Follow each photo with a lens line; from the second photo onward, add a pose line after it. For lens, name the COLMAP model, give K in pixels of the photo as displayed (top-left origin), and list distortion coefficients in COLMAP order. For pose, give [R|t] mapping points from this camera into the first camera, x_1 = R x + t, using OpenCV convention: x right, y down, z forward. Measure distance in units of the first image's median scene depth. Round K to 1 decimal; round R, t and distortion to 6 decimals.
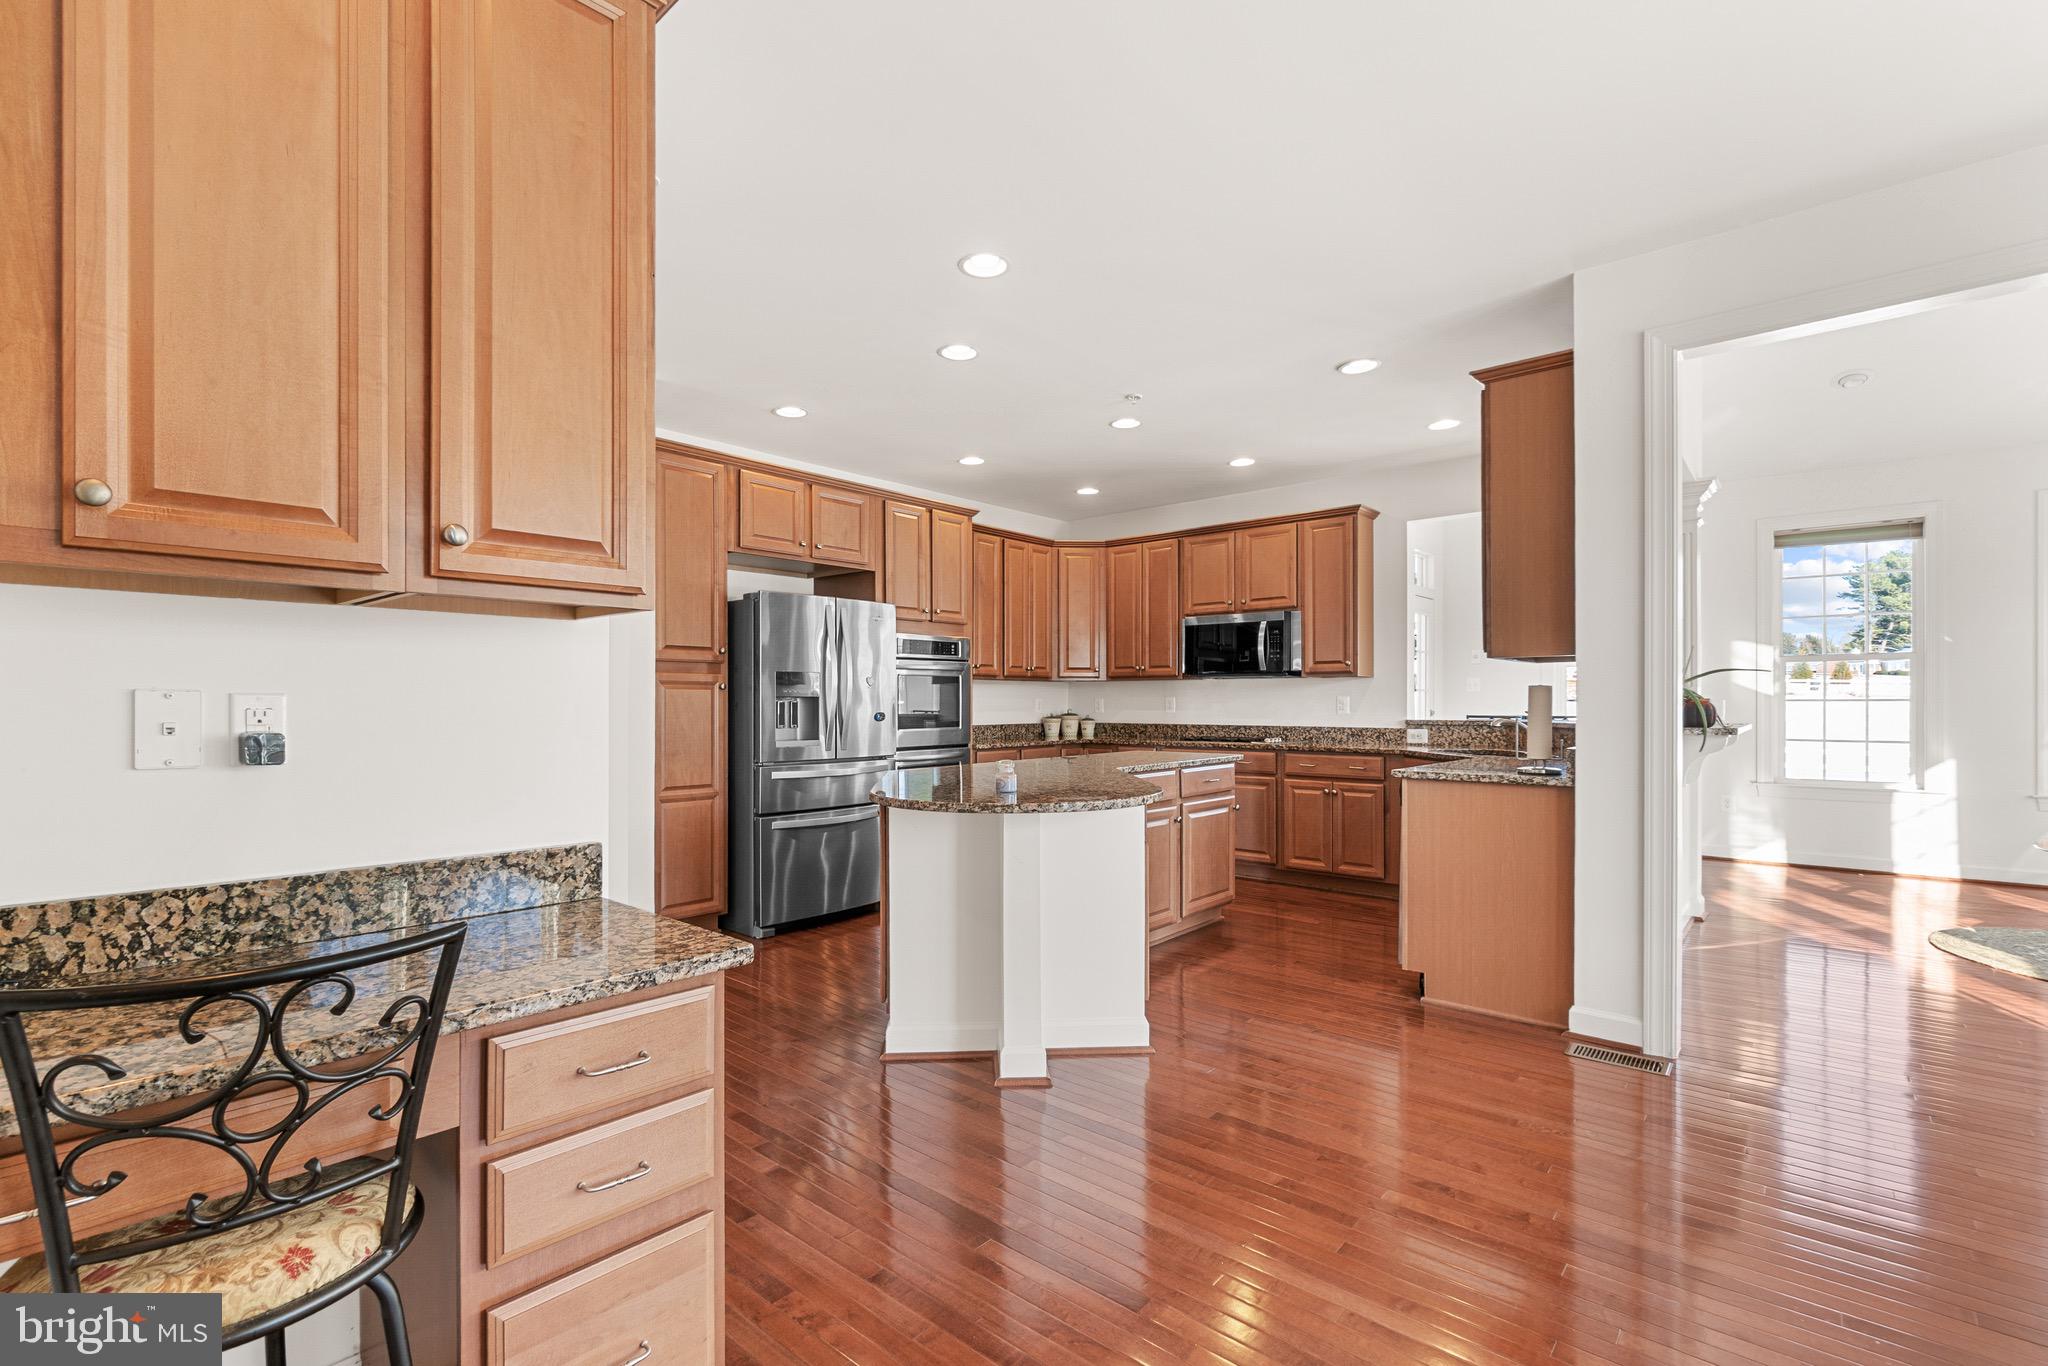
lens RADIAL K [[881.5, 0, 1016.3], [0, 881.5, 702.0], [0, 0, 1]] dist [0.001208, 0.000027]
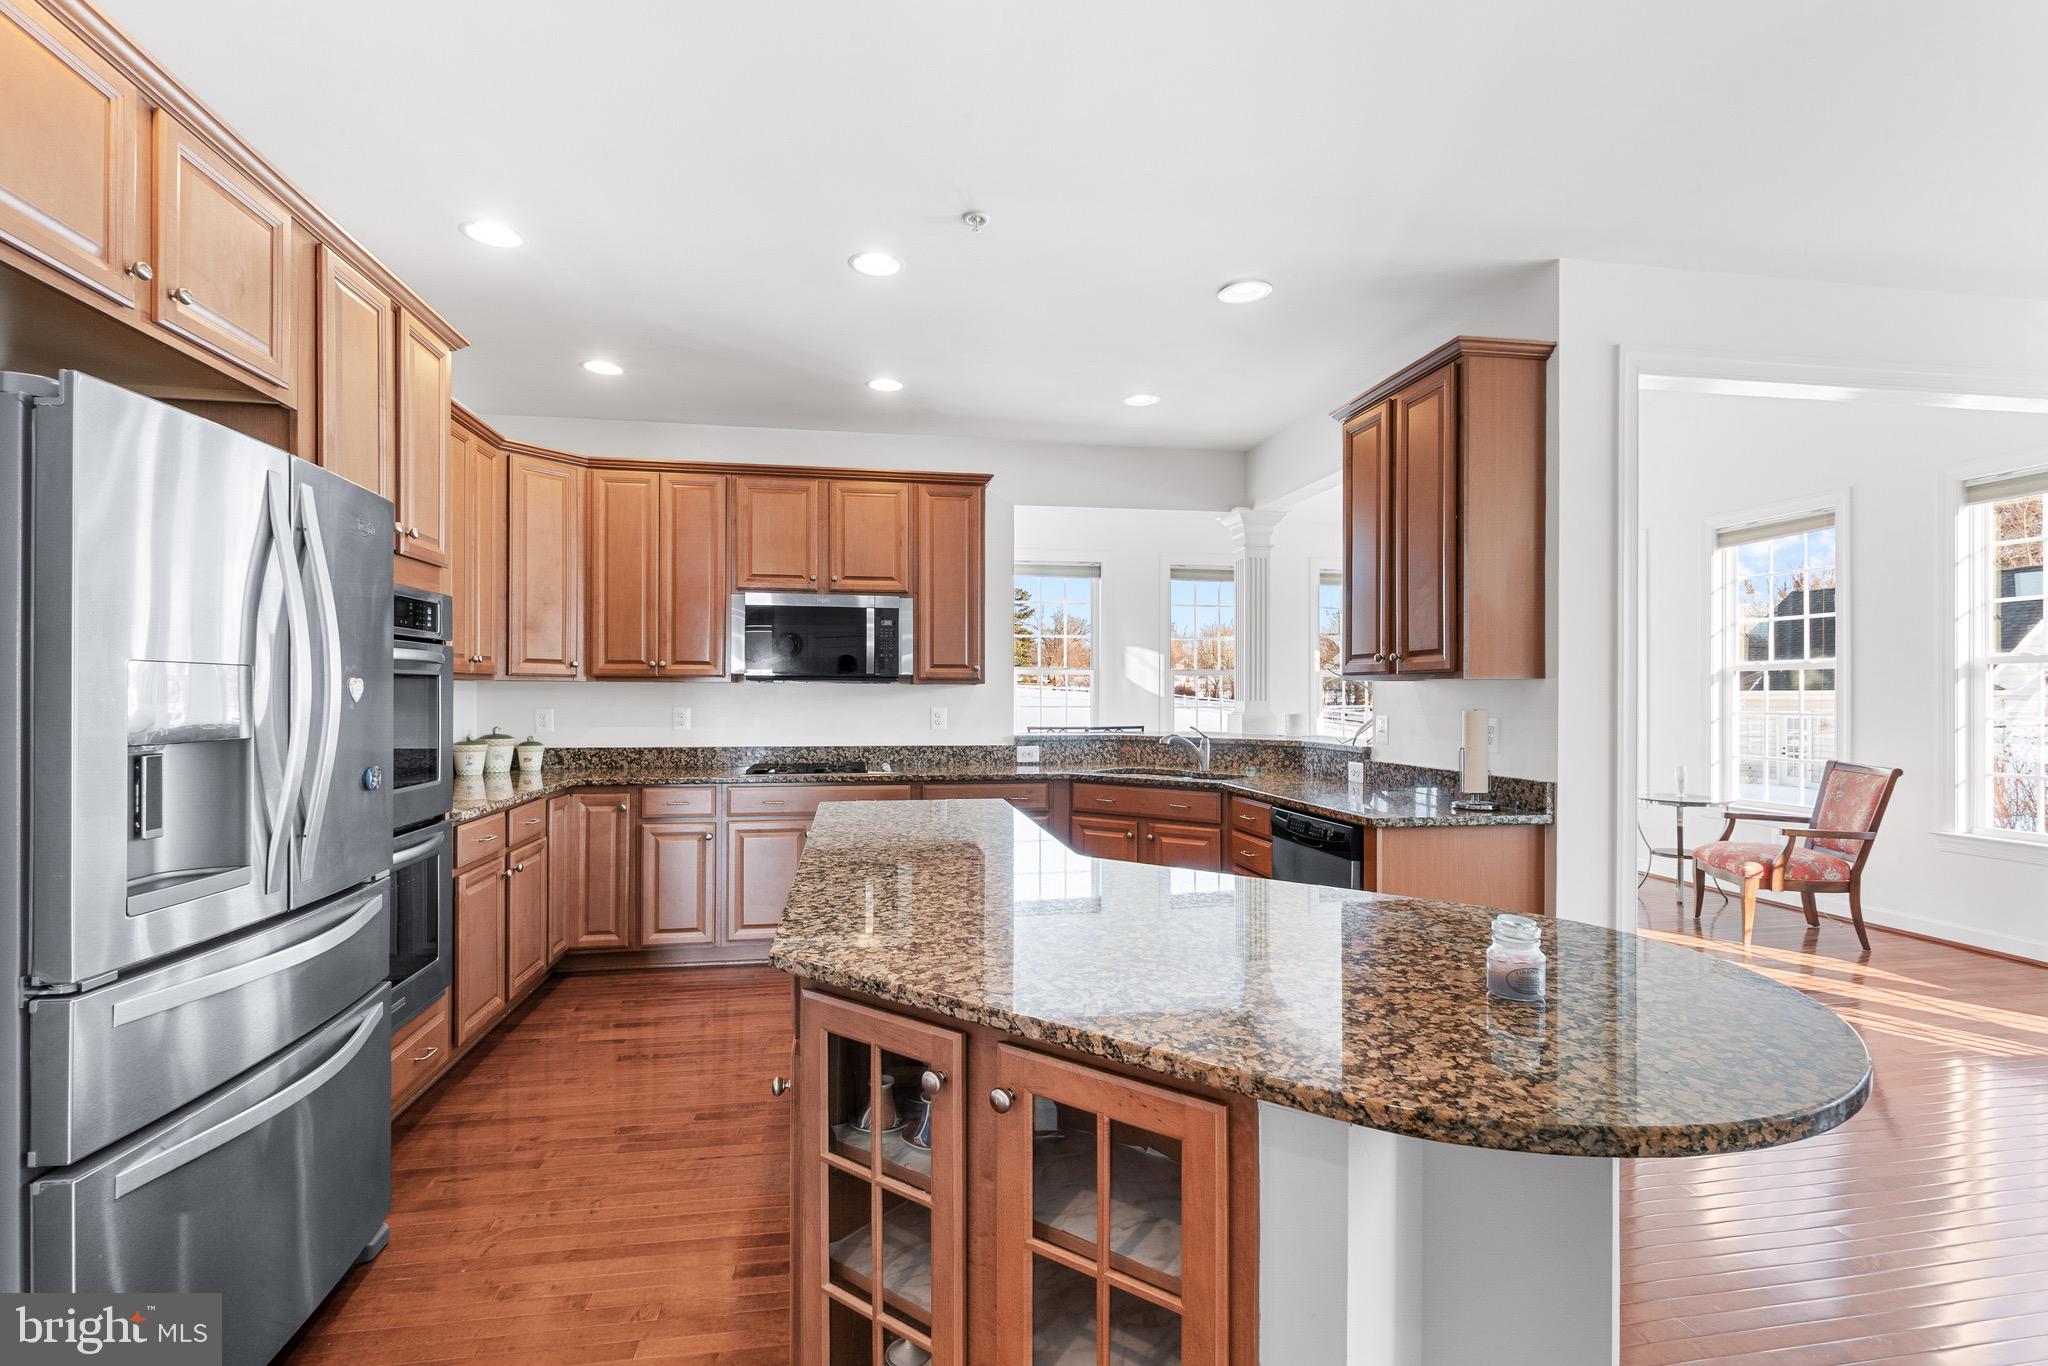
lens RADIAL K [[900.0, 0, 994.5], [0, 900.0, 700.4], [0, 0, 1]] dist [0.010836, 0.000221]
pose [[0.644976, -0.001639, 0.764201, -0.241832], [-0.002585, 0.999987, 0.004326, -0.017632], [-0.764199, -0.004766, 0.644964, 0.444073]]
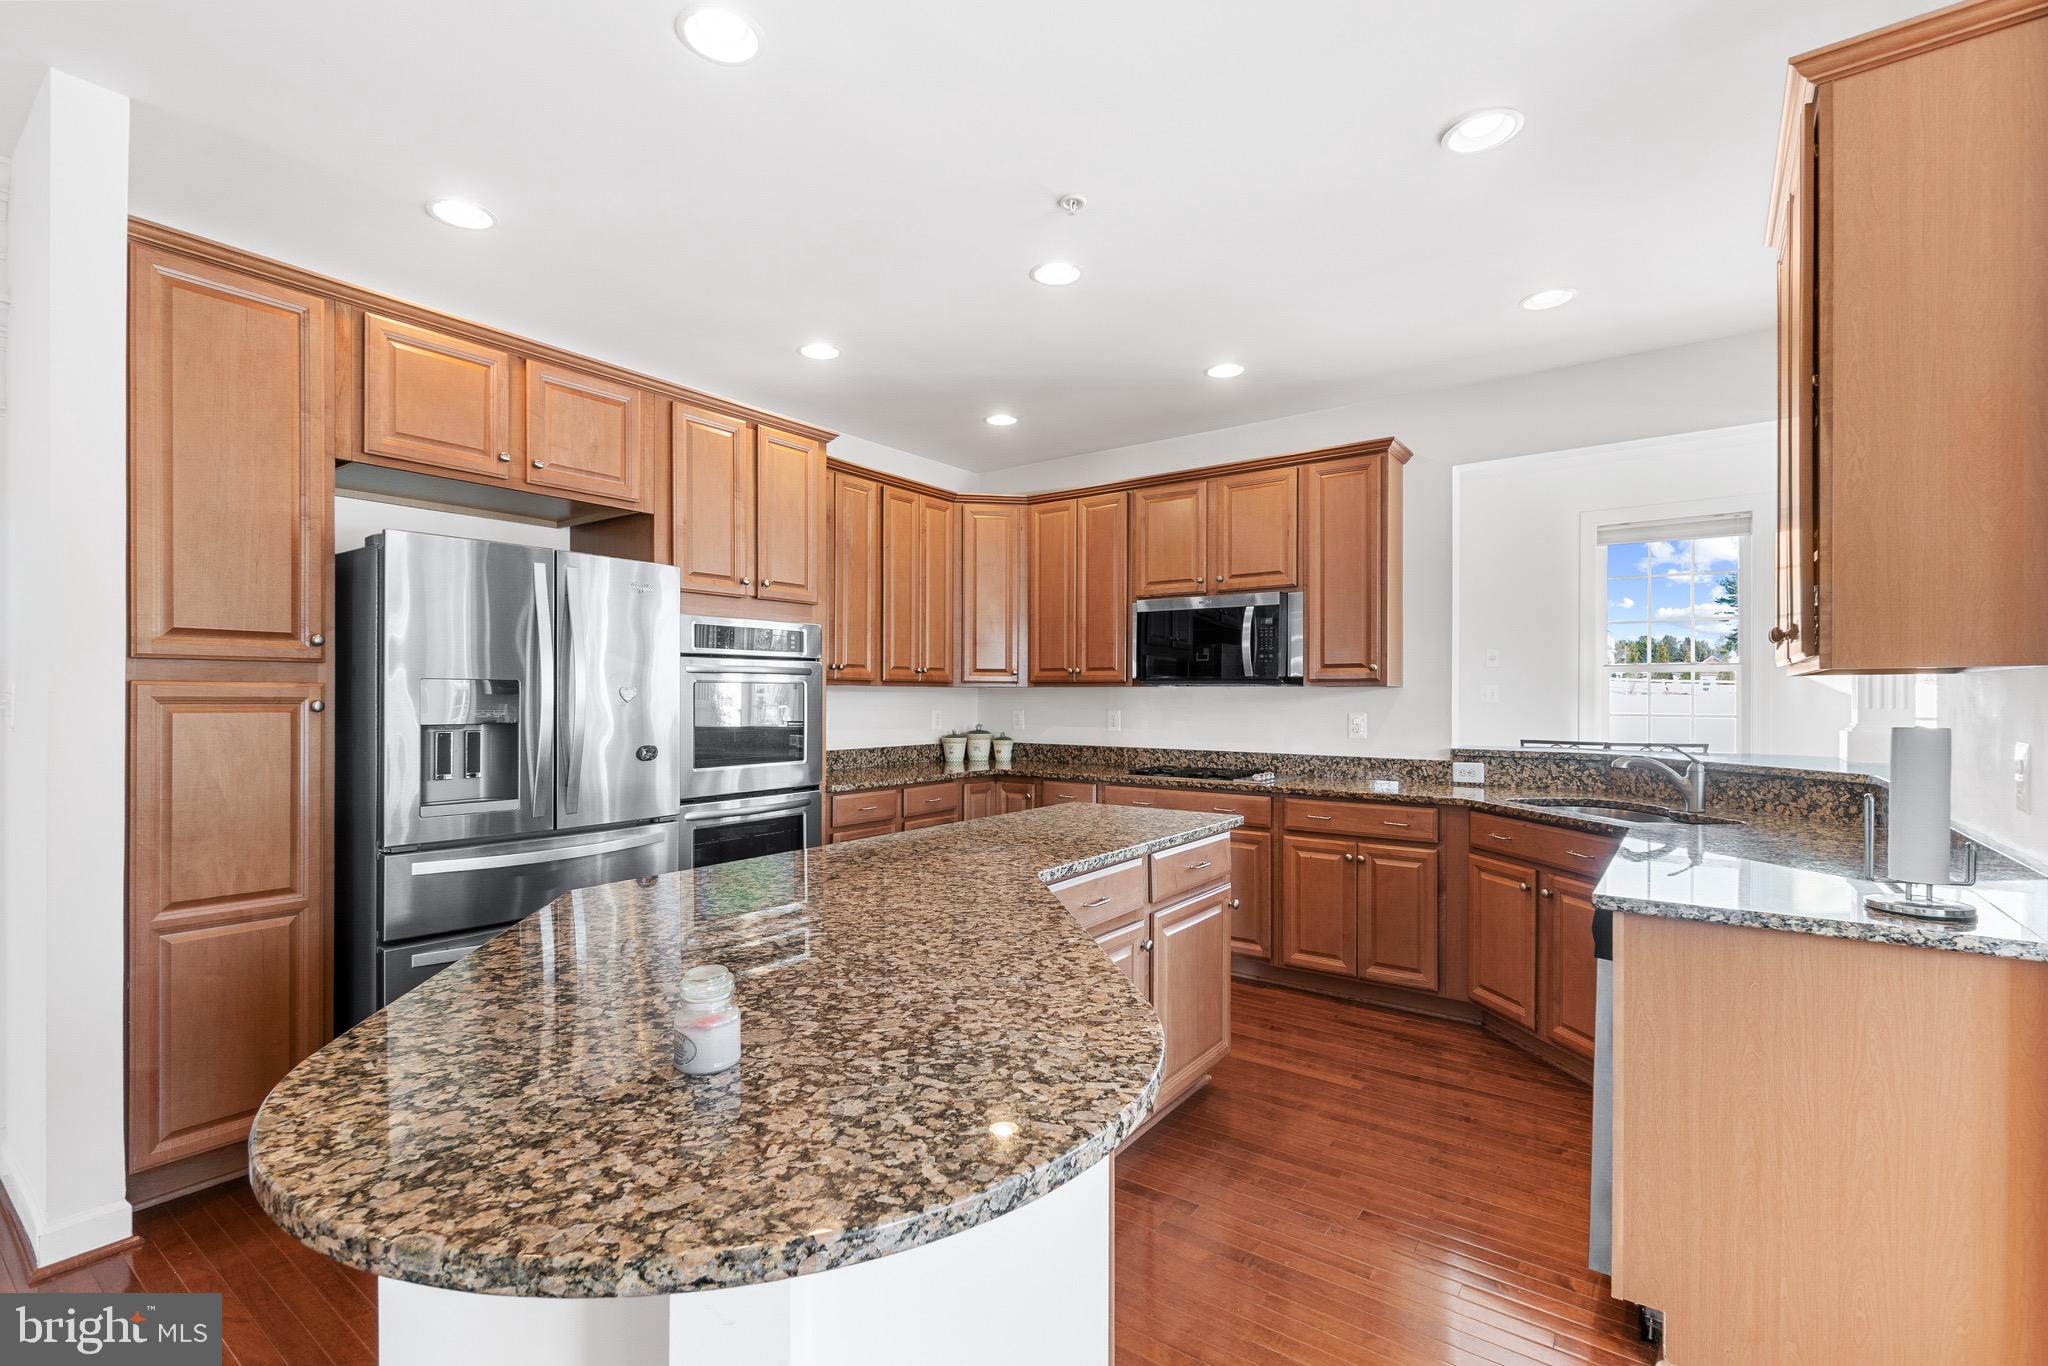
lens RADIAL K [[897.3, 0, 1013.4], [0, 897.3, 697.8], [0, 0, 1]] dist [0.000808, -0.000018]
pose [[0.996763, 0.004324, 0.080276, 0.037211], [-0.004316, 0.999991, -0.000270, -0.018300], [-0.080277, -0.000077, 0.996773, 0.314327]]
